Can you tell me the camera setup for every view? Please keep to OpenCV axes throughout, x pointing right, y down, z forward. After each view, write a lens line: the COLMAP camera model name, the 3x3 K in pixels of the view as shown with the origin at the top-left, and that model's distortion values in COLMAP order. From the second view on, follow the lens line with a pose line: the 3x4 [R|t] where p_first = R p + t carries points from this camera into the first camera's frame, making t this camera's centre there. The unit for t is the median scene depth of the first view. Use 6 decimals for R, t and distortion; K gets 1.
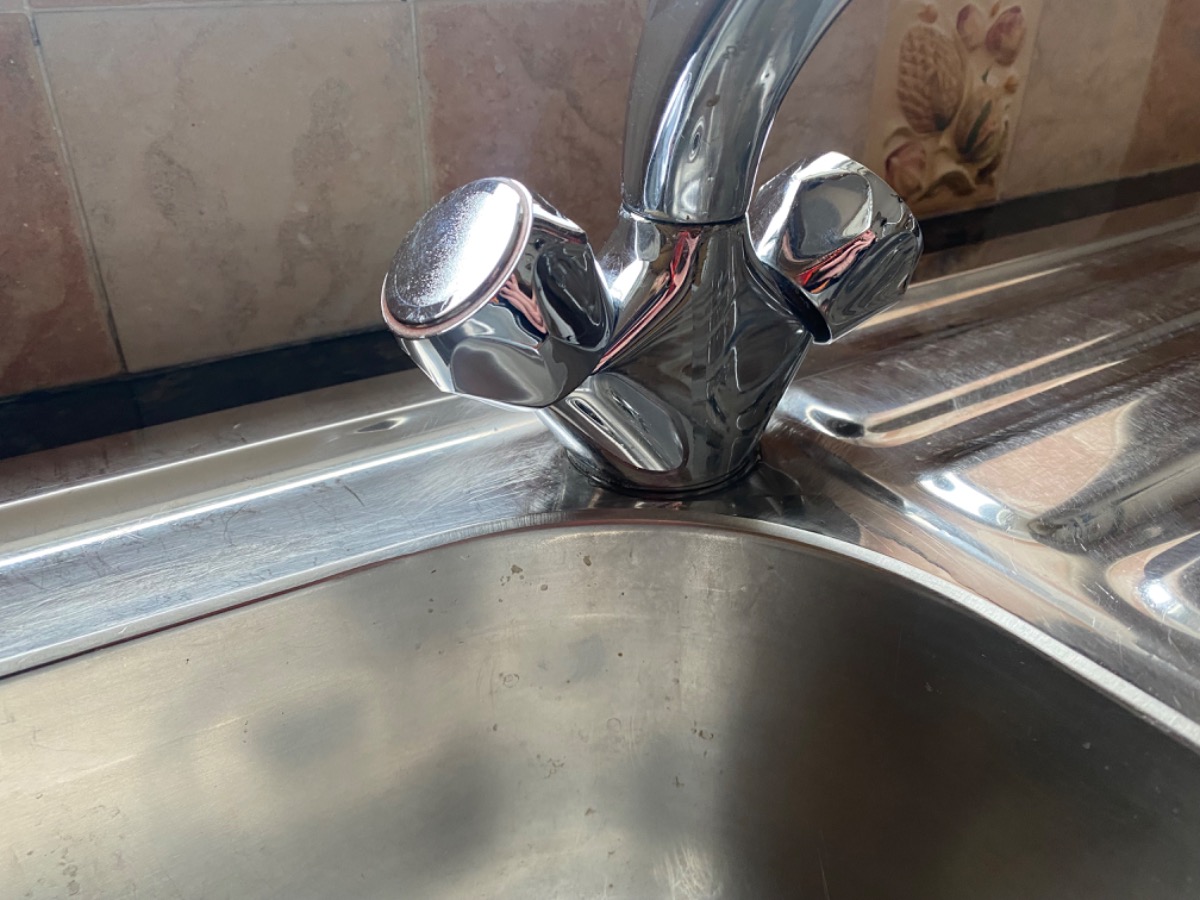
lens RADIAL K [[917.3, 0, 599.5], [0, 917.3, 448.0], [0, 0, 1]] dist [-0.005405, -0.000804]
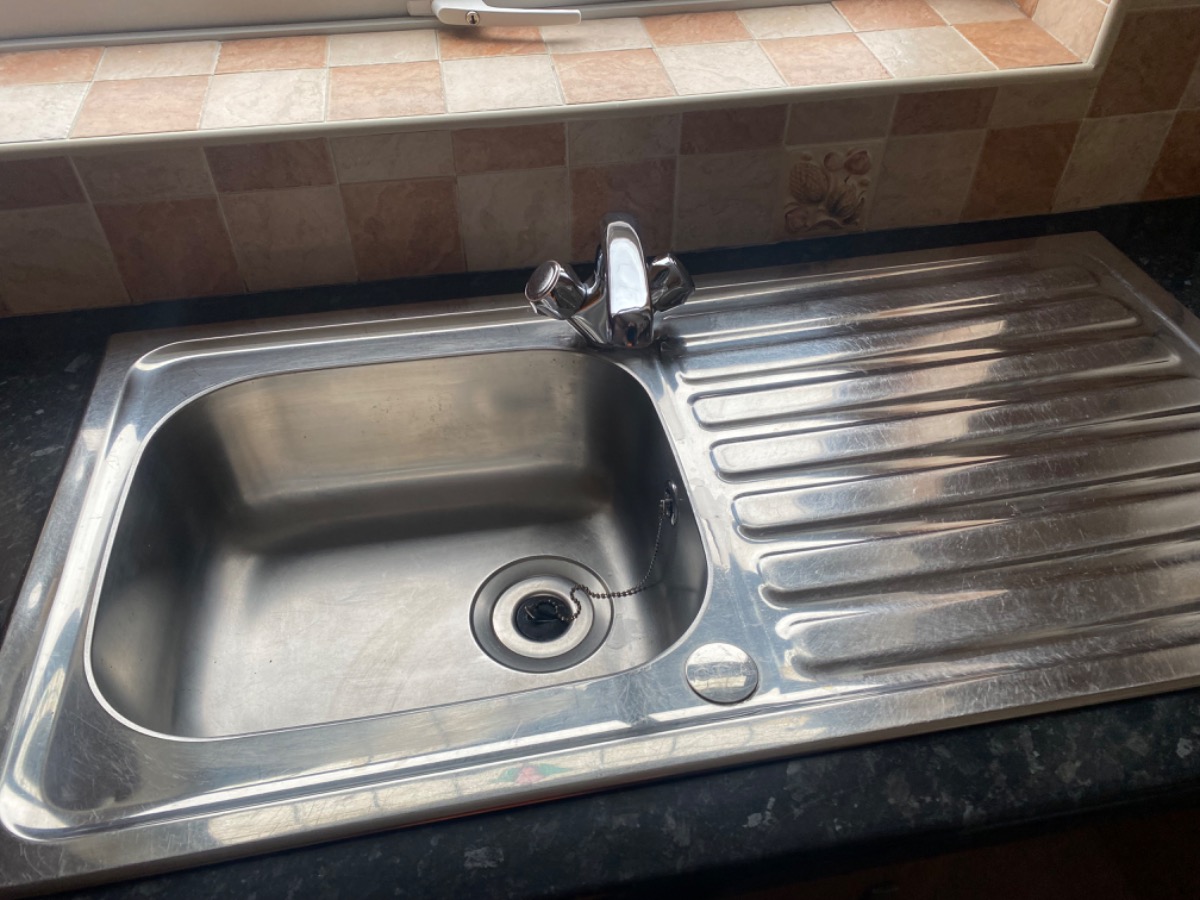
lens RADIAL K [[917.3, 0, 604.5], [0, 917.3, 447.8], [0, 0, 1]] dist [-0.005405, -0.000804]
pose [[0.932293, 0.245401, -0.265721, 0.640025], [-0.170202, 0.945860, 0.276369, -0.321587], [0.319156, -0.212430, 0.923587, -1.330029]]
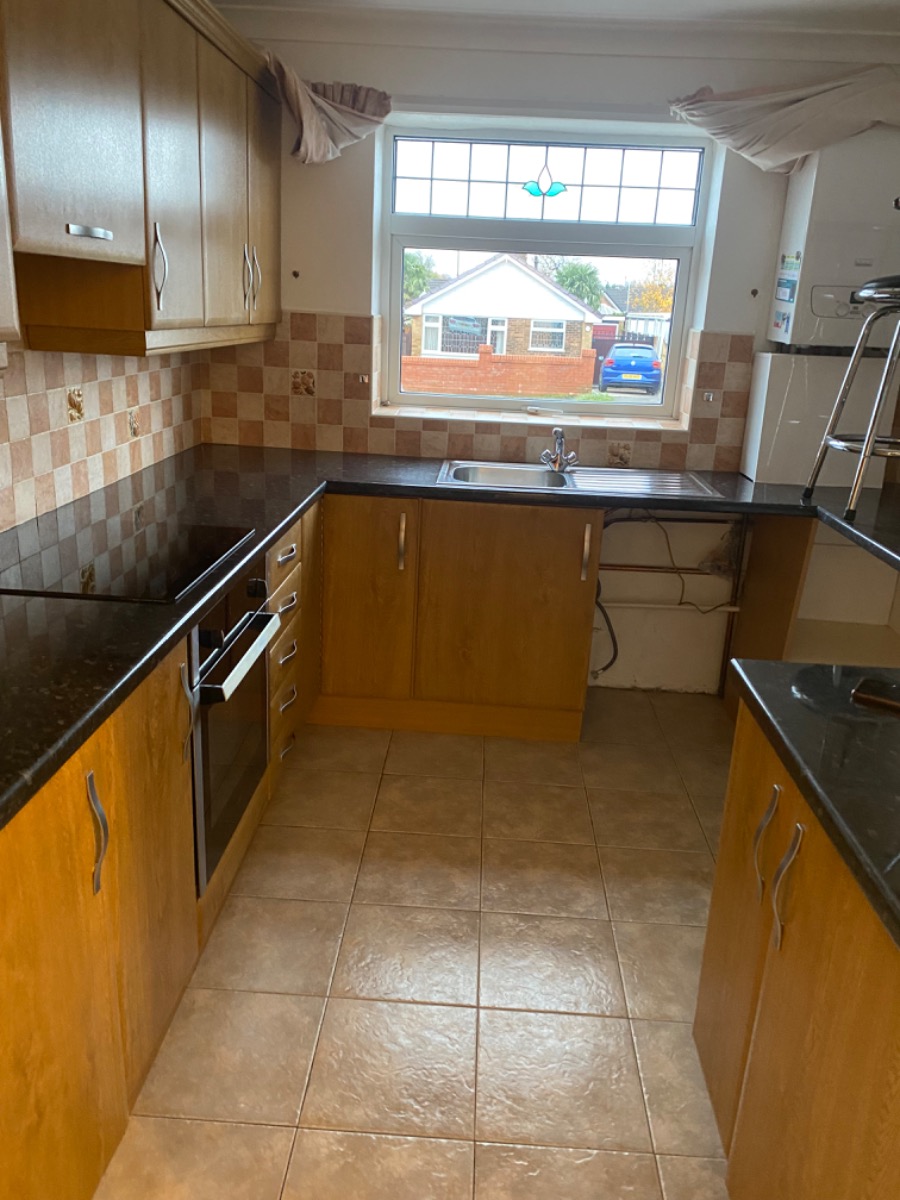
lens RADIAL K [[917.3, 0, 448.3], [0, 917.3, 600.1], [0, 0, 1]] dist [-0.005405, -0.000804]
pose [[0.816191, 0.207040, -0.539413, 4.083573], [-0.305542, 0.947037, -0.098822, 2.303594], [0.490384, 0.245471, 0.836222, -6.756742]]
